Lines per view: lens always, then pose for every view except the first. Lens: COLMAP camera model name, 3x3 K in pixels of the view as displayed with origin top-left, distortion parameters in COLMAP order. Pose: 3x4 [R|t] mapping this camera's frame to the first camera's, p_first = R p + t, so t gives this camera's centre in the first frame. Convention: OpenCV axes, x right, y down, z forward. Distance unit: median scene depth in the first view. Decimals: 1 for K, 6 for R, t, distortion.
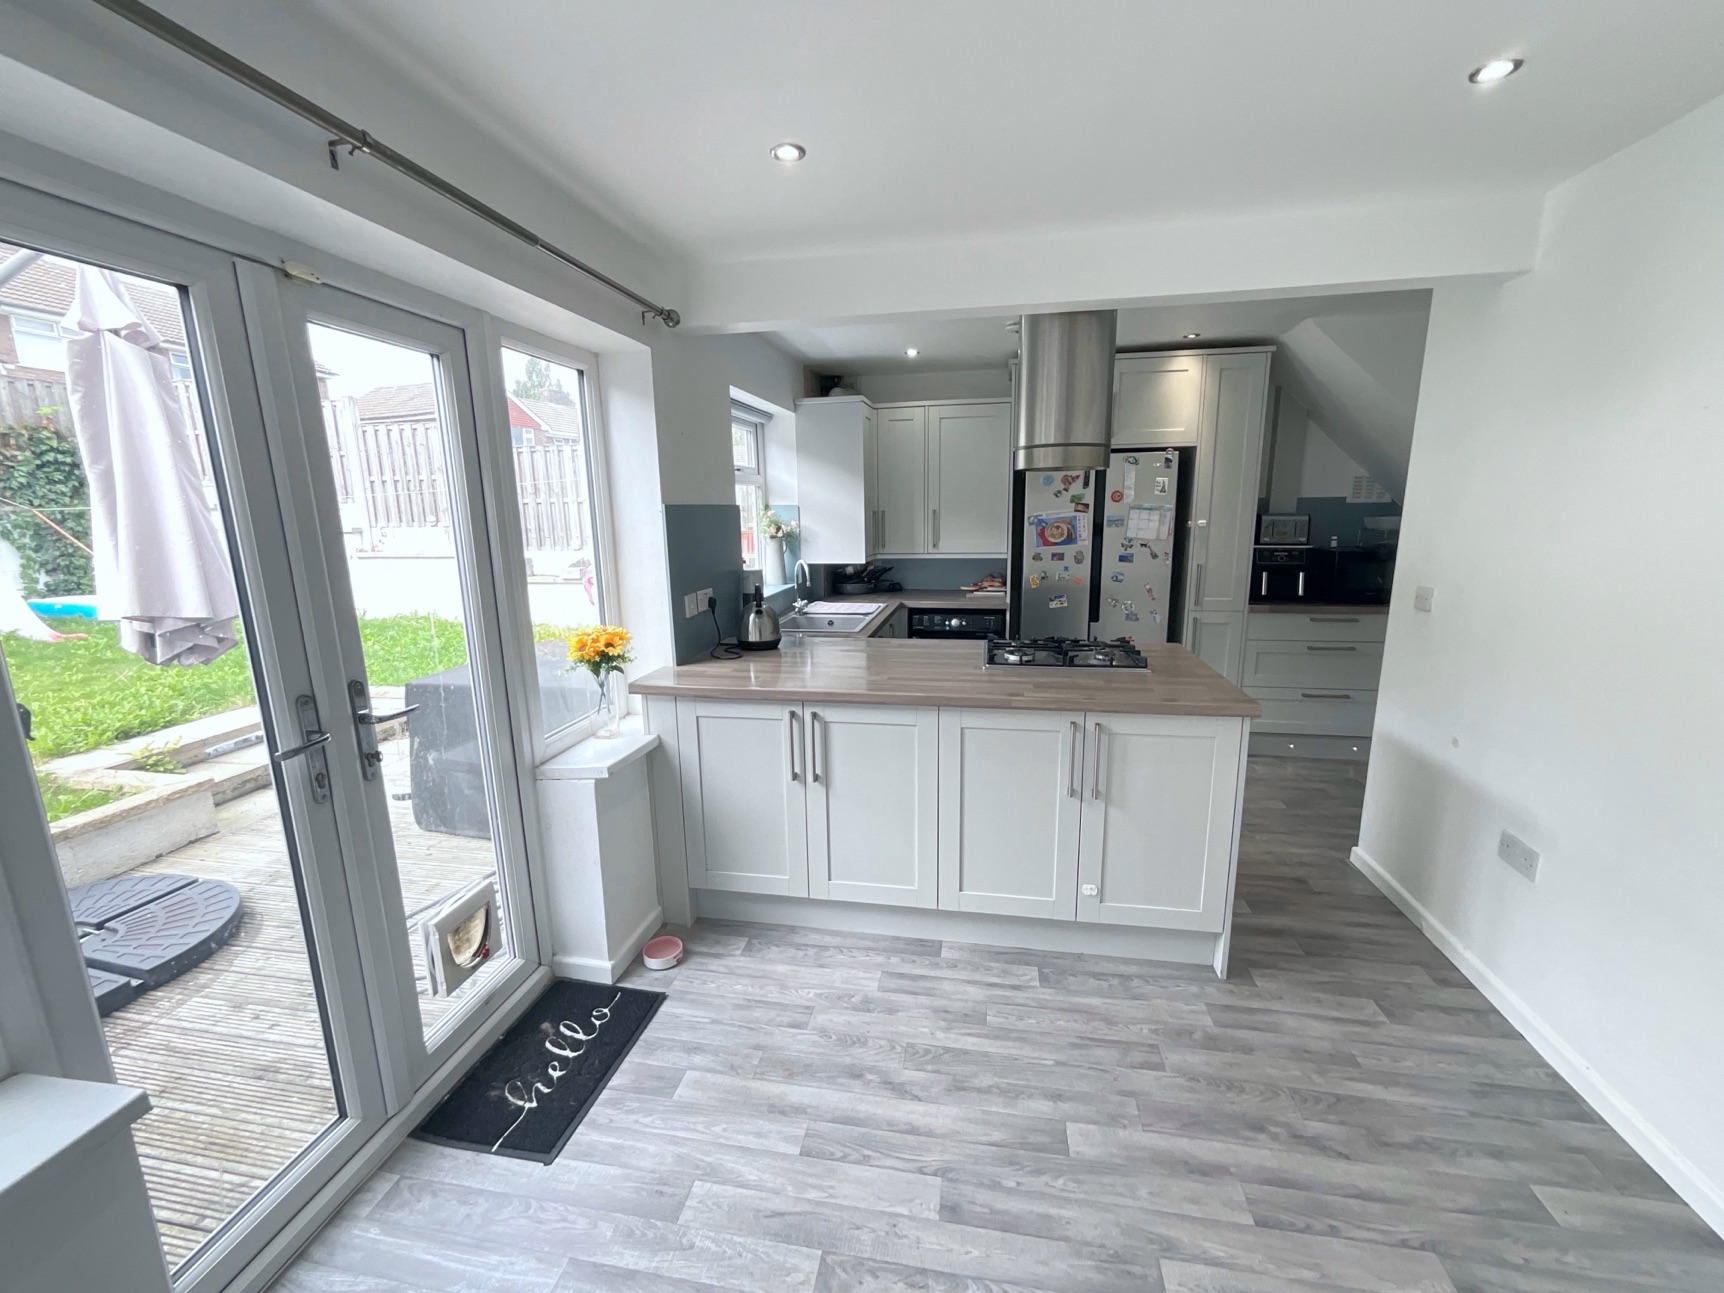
lens RADIAL K [[699.3, 0, 861.0], [0, 699.3, 645.3], [0, 0, 1]] dist [-0.013857, 0.008546]
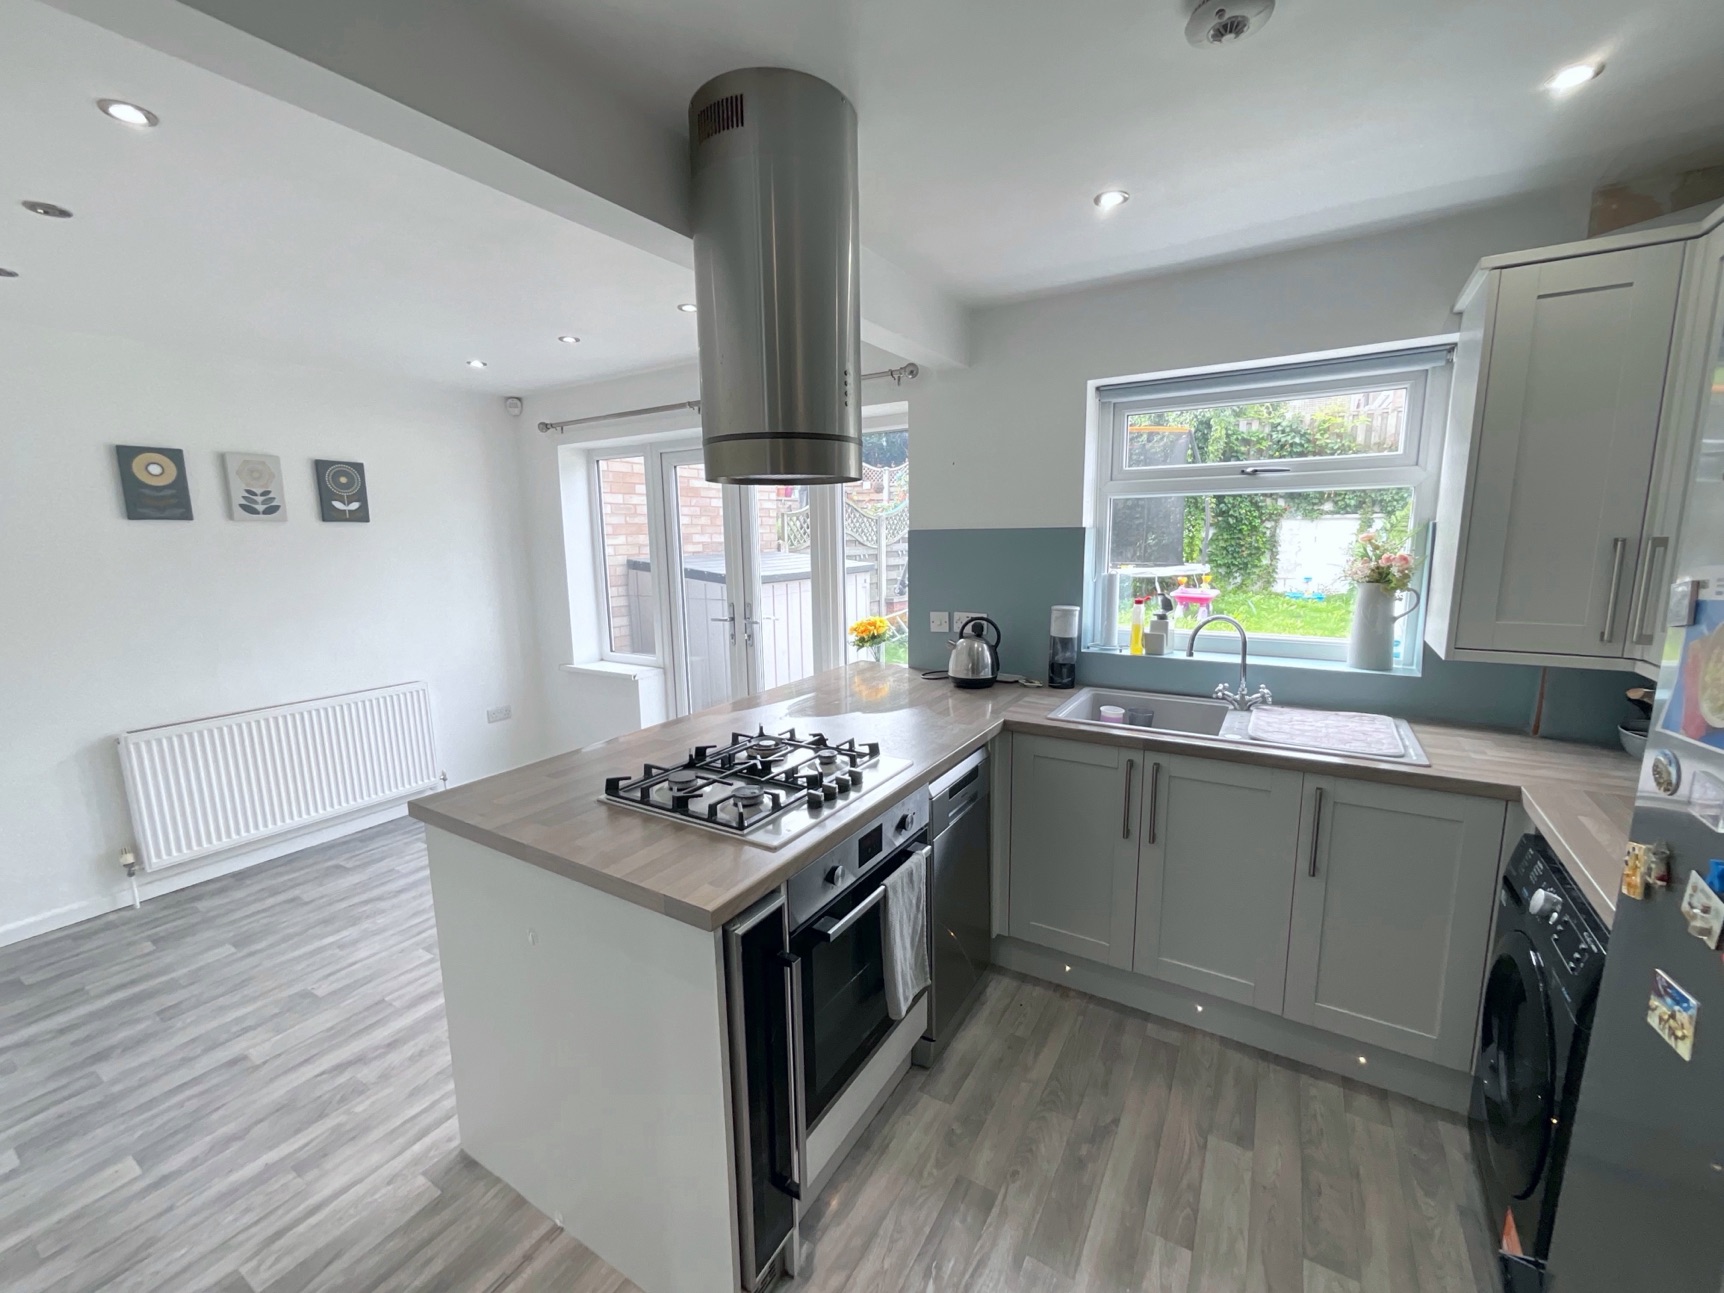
lens RADIAL K [[695.5, 0, 862.0], [0, 695.5, 646.5], [0, 0, 1]] dist [-0.013959, 0.004261]
pose [[-0.356291, 0.173972, -0.918036, 0.692175], [-0.160918, 0.956409, 0.243696, -0.230093], [0.920414, 0.234555, -0.312765, 1.080010]]
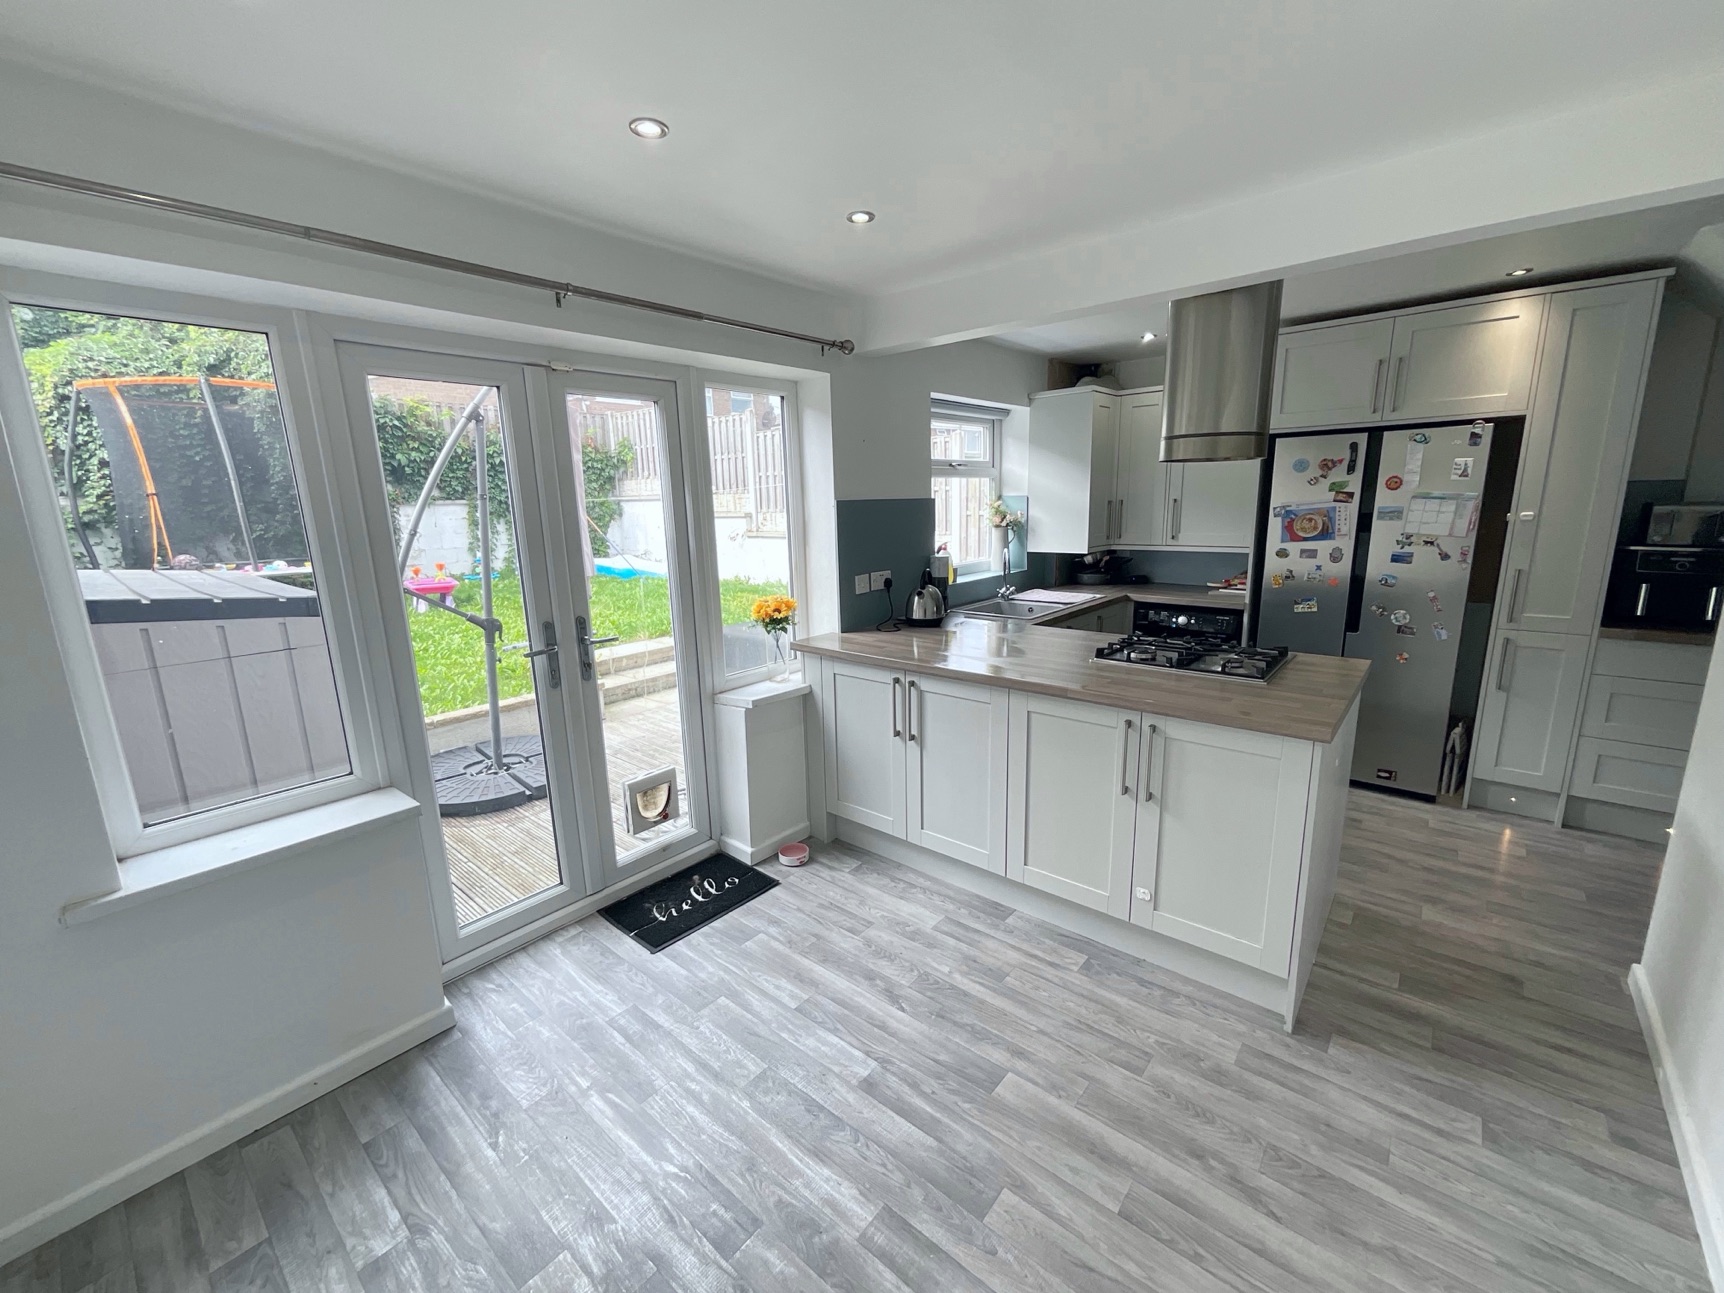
lens RADIAL K [[699.3, 0, 861.0], [0, 699.3, 645.3], [0, 0, 1]] dist [-0.013857, 0.008546]
pose [[0.865267, 0.097259, -0.491787, 0.309615], [-0.086291, 0.995253, 0.045004, -0.005441], [0.493829, 0.003497, 0.869552, -0.036430]]
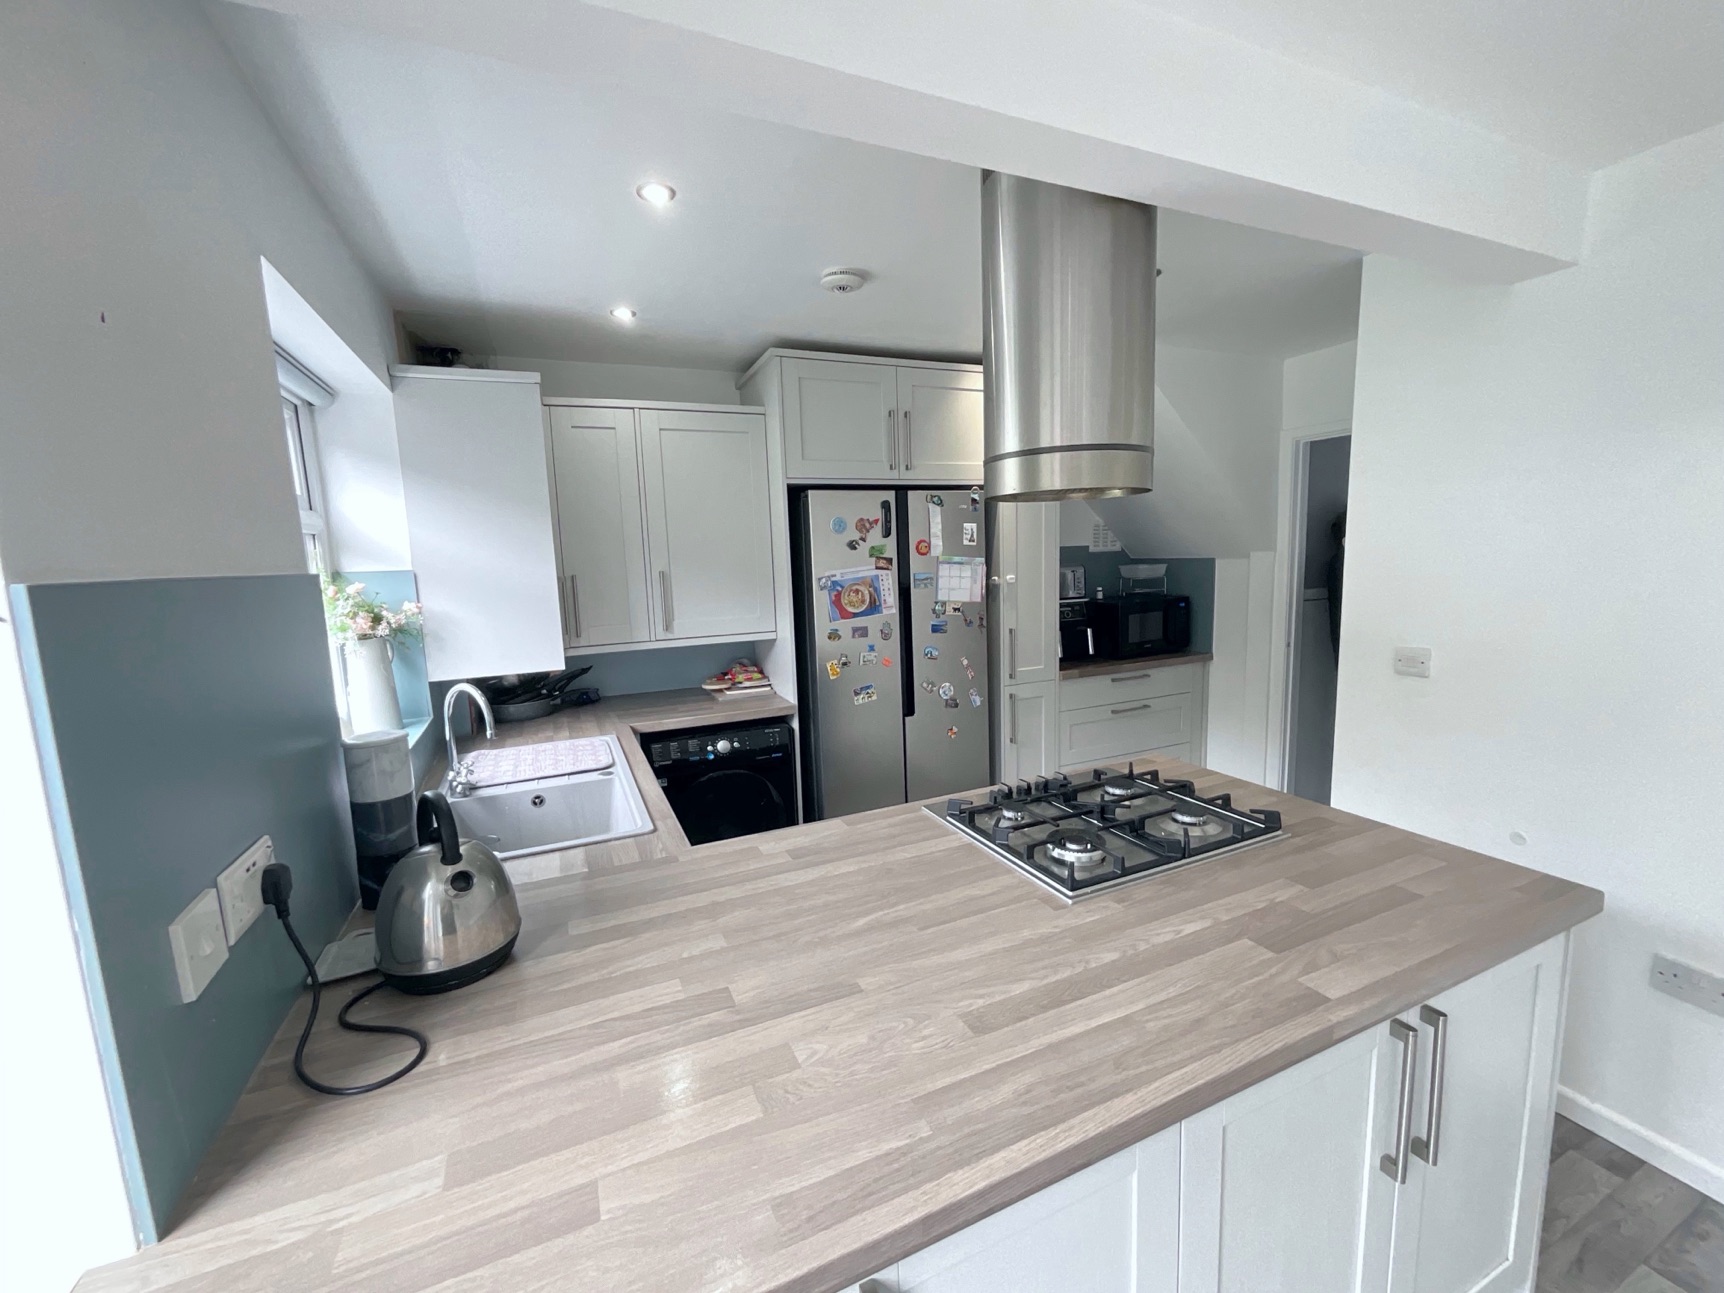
lens RADIAL K [[699.3, 0, 861.0], [0, 699.3, 645.3], [0, 0, 1]] dist [-0.013857, 0.008546]
pose [[0.822850, -0.087386, 0.561499, -0.150922], [0.132137, 0.990444, -0.039497, -0.112117], [-0.552682, 0.106695, 0.826534, 0.542151]]
